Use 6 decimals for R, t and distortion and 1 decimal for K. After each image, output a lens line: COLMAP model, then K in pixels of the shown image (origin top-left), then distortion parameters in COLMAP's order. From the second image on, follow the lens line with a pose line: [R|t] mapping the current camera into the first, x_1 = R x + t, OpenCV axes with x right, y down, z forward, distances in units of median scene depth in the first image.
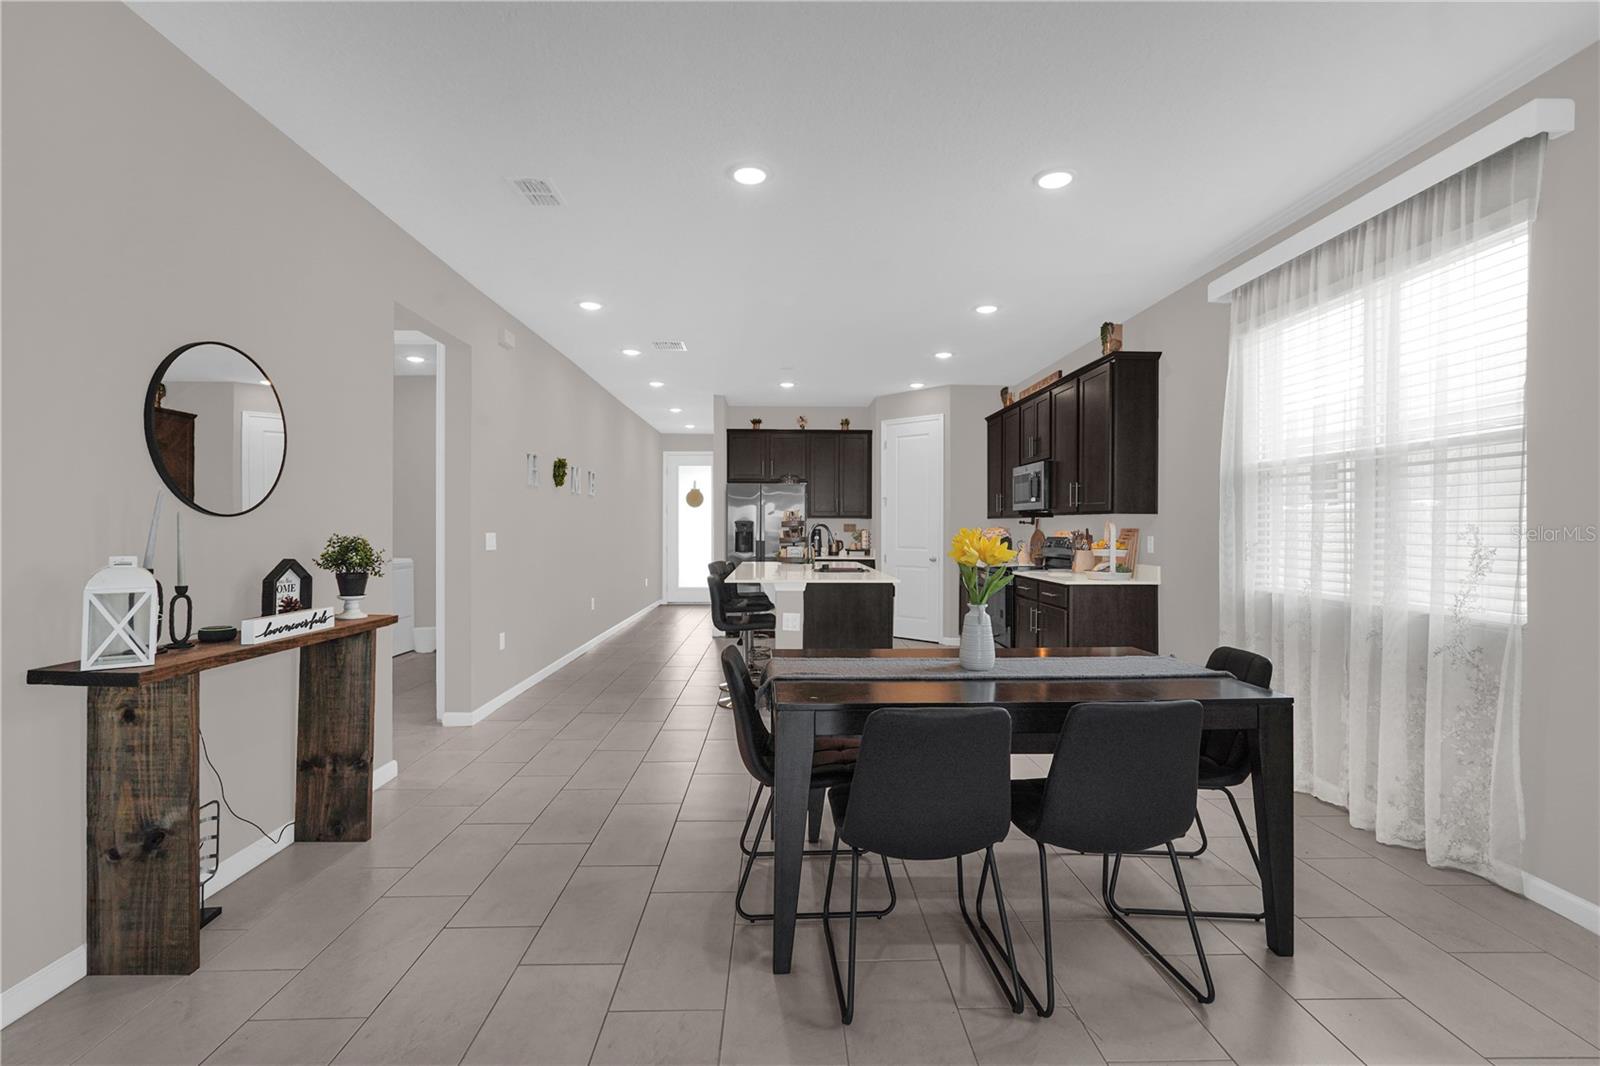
lens RADIAL K [[727.7, 0, 799.0], [0, 727.7, 519.8], [0, 0, 1]] dist [-0.011855, 0.006965]
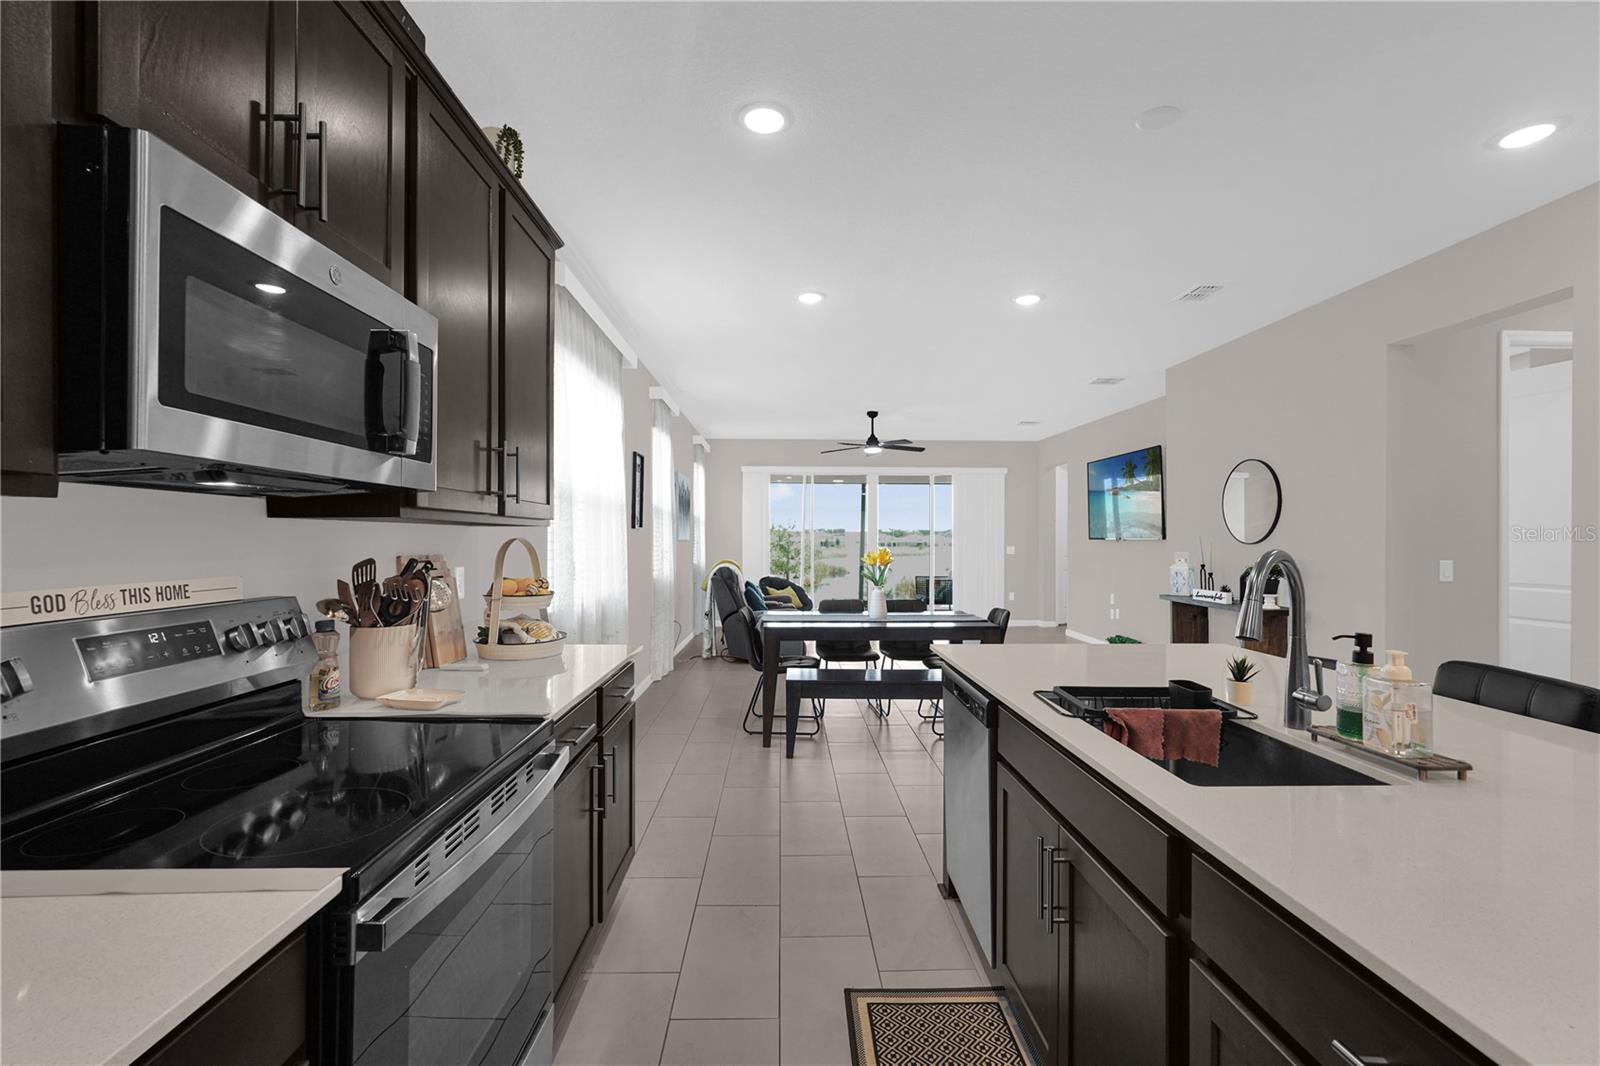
lens RADIAL K [[727.7, 0, 795.3], [0, 727.7, 525.2], [0, 0, 1]] dist [-0.011855, 0.006965]
pose [[-0.999553, -0.006519, 0.029177, 0.162701], [-0.007421, 0.999495, -0.030904, 0.007959], [-0.028960, -0.031107, -0.999096, 1.283555]]
